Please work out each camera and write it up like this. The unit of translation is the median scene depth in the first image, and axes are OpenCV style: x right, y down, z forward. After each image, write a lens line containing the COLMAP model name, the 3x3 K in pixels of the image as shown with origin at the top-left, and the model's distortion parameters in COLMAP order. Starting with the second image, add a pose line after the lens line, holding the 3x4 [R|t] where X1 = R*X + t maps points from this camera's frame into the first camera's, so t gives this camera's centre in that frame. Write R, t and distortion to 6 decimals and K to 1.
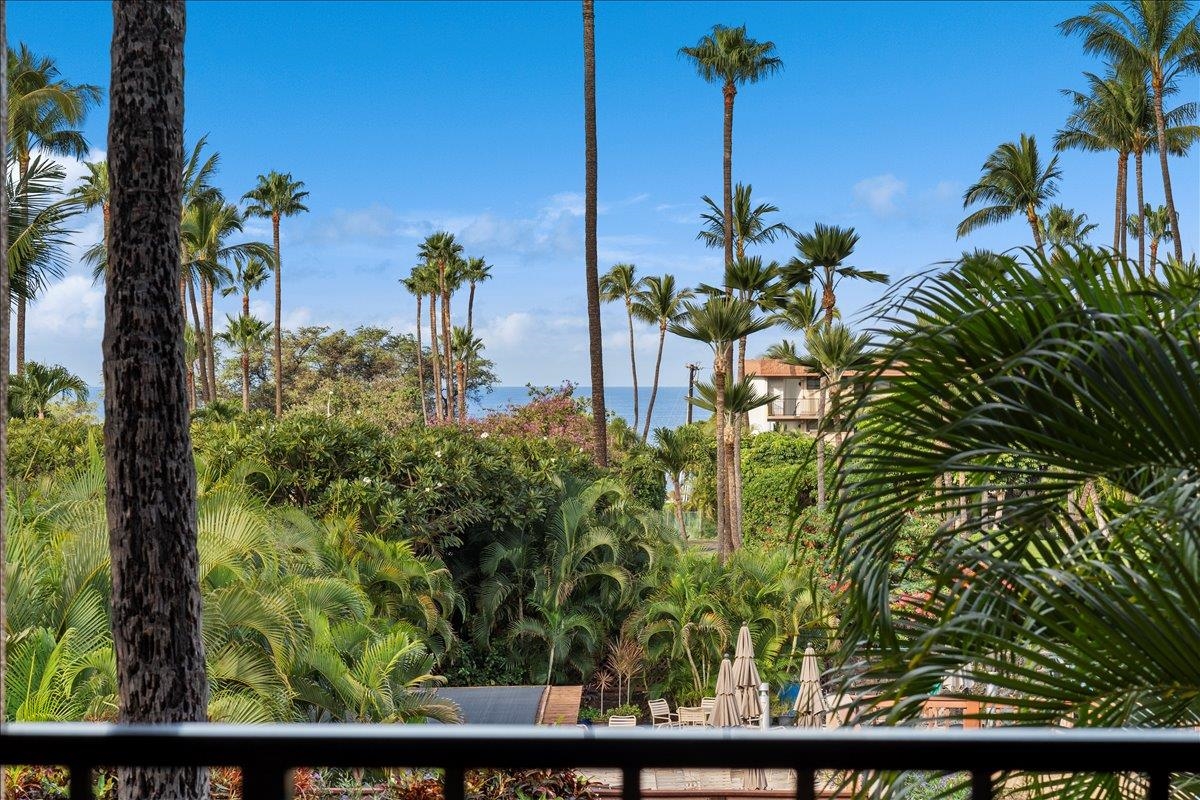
lens RADIAL K [[3208.1, 0, 600.0], [0, 3208.1, 400.0], [0, 0, 1]] dist [0.003058, 0.610661]
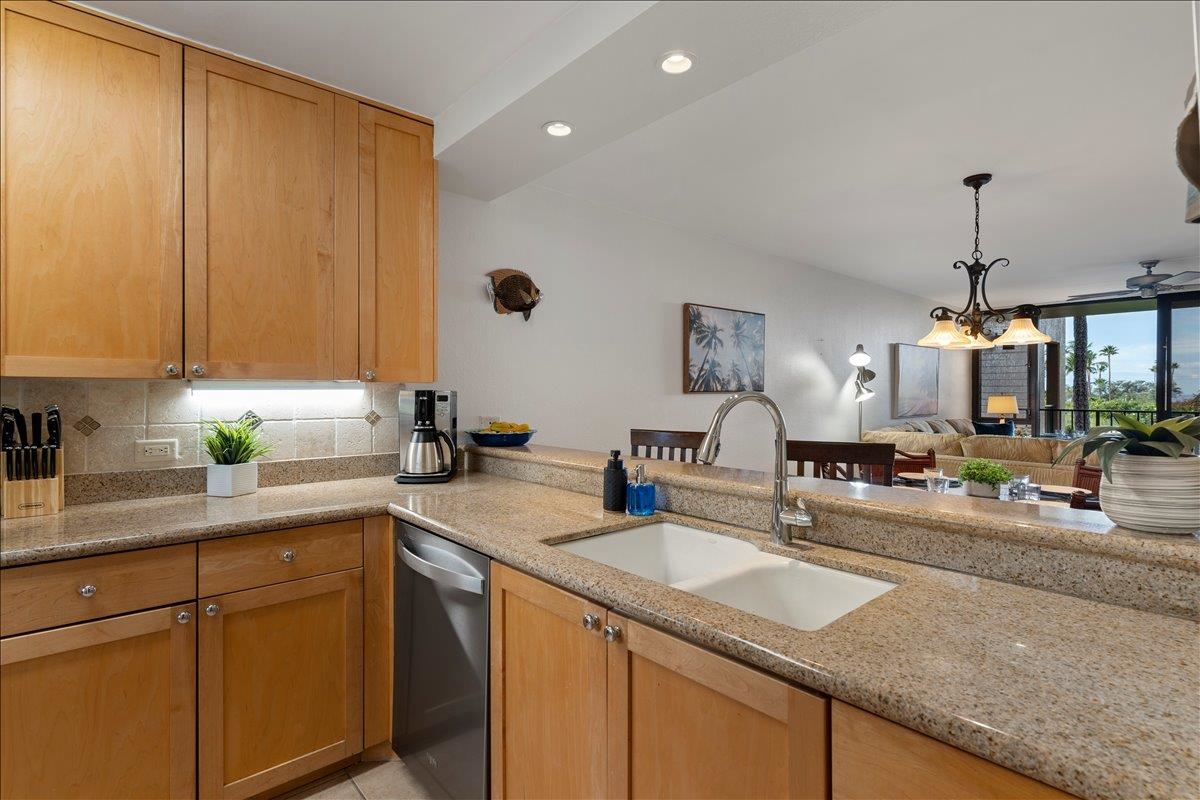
lens RADIAL K [[575.9, 0, 601.4], [0, 575.9, 388.1], [0, 0, 1]] dist [-0.000616, 0.001152]
pose [[0.679652, -0.007546, -0.733496, 0.011463], [-0.003448, 0.999903, -0.013482, 0.001131], [0.733526, 0.011692, 0.679561, -0.103986]]
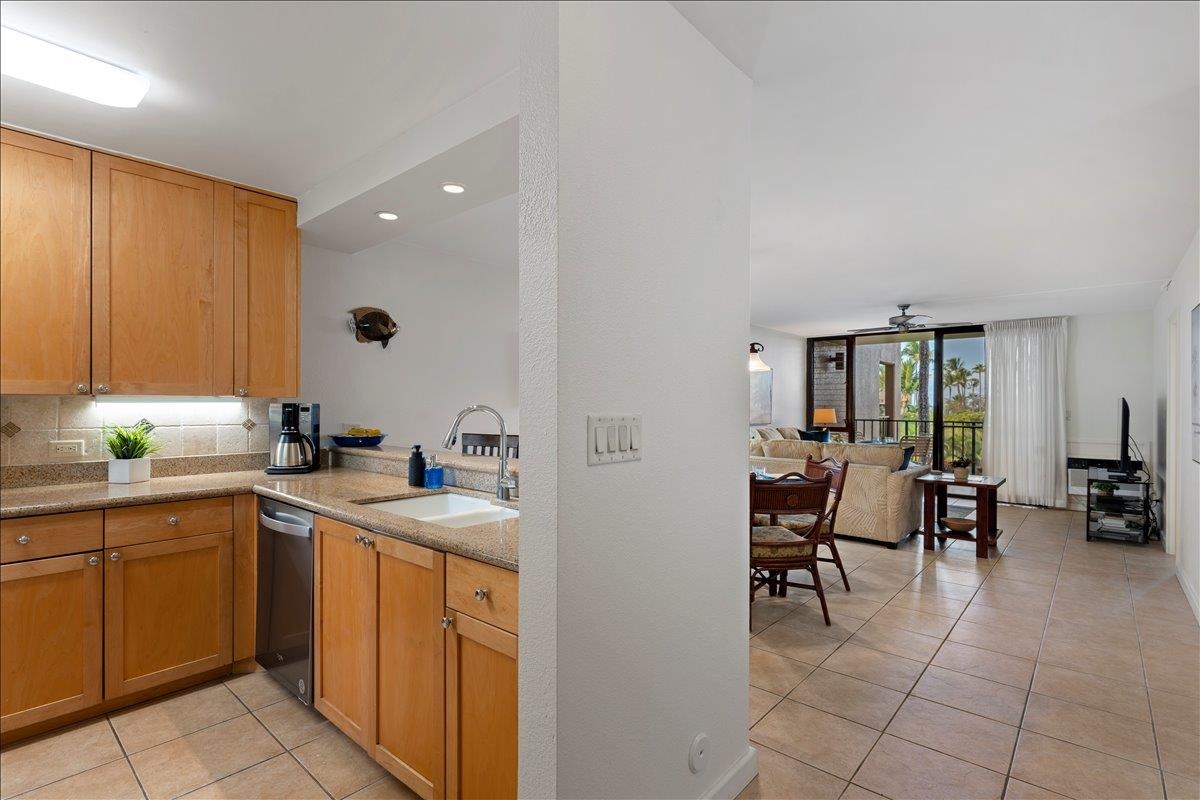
lens RADIAL K [[568.2, 0, 599.3], [0, 568.2, 401.7], [0, 0, 1]] dist [0.001066, -0.000063]
pose [[0.767242, -0.002212, -0.641354, 0.024450], [-0.006051, 0.999925, -0.010687, 0.001047], [0.641329, 0.012081, 0.767171, -0.106624]]
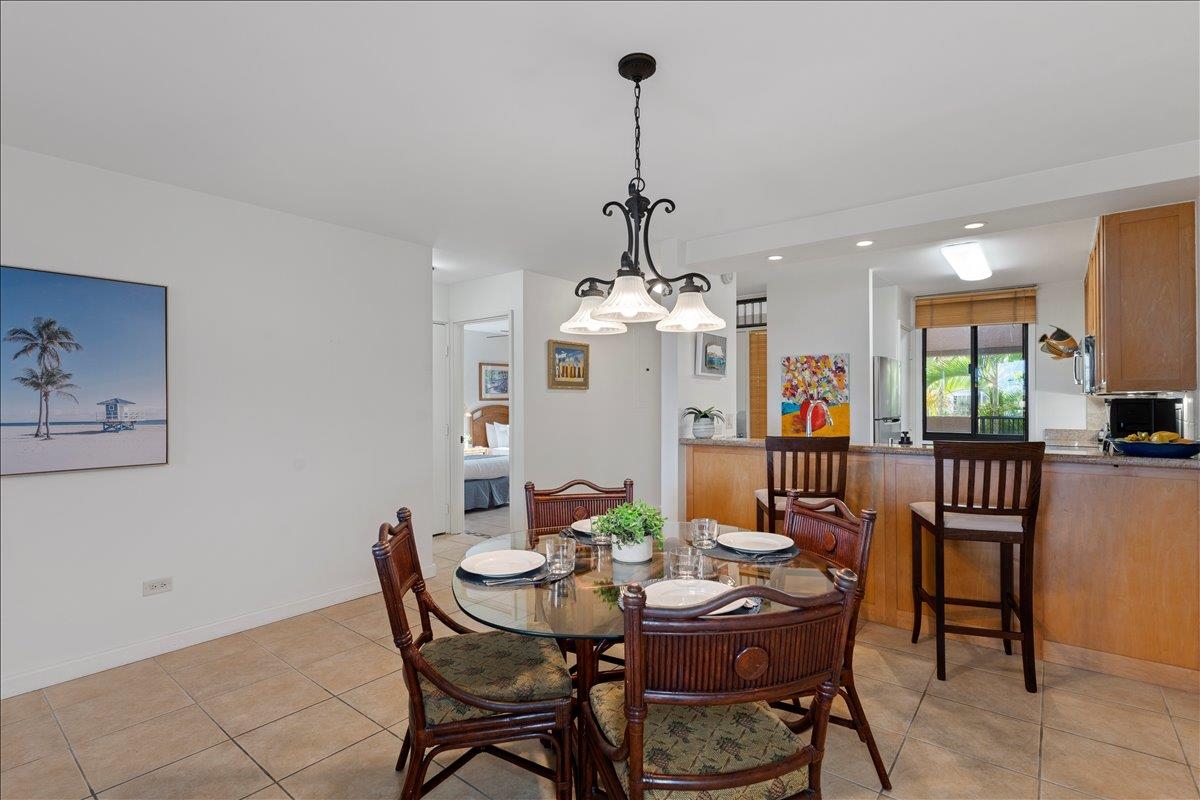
lens RADIAL K [[568.2, 0, 599.3], [0, 568.2, 401.7], [0, 0, 1]] dist [0.001066, -0.000063]
pose [[-0.792404, 0.000367, 0.609996, -0.012873], [0.004526, 0.999976, 0.005277, 0.000734], [-0.609979, 0.006942, -0.792387, -0.039995]]
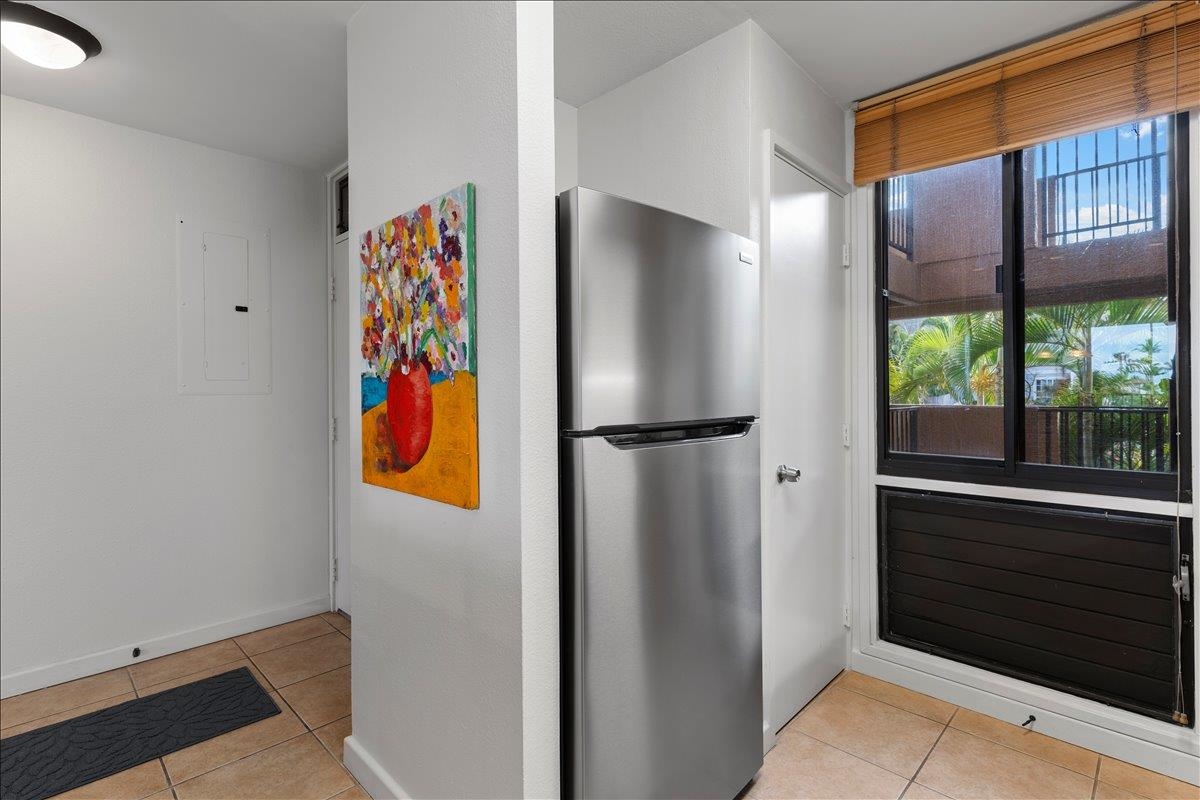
lens RADIAL K [[570.9, 0, 594.4], [0, 570.9, 388.5], [0, 0, 1]] dist [-0.000361, -0.000652]
pose [[-0.722685, 0.006373, 0.691148, -0.010546], [0.010754, 0.999940, 0.002025, 0.001855], [-0.691094, 0.008896, -0.722711, -0.096557]]
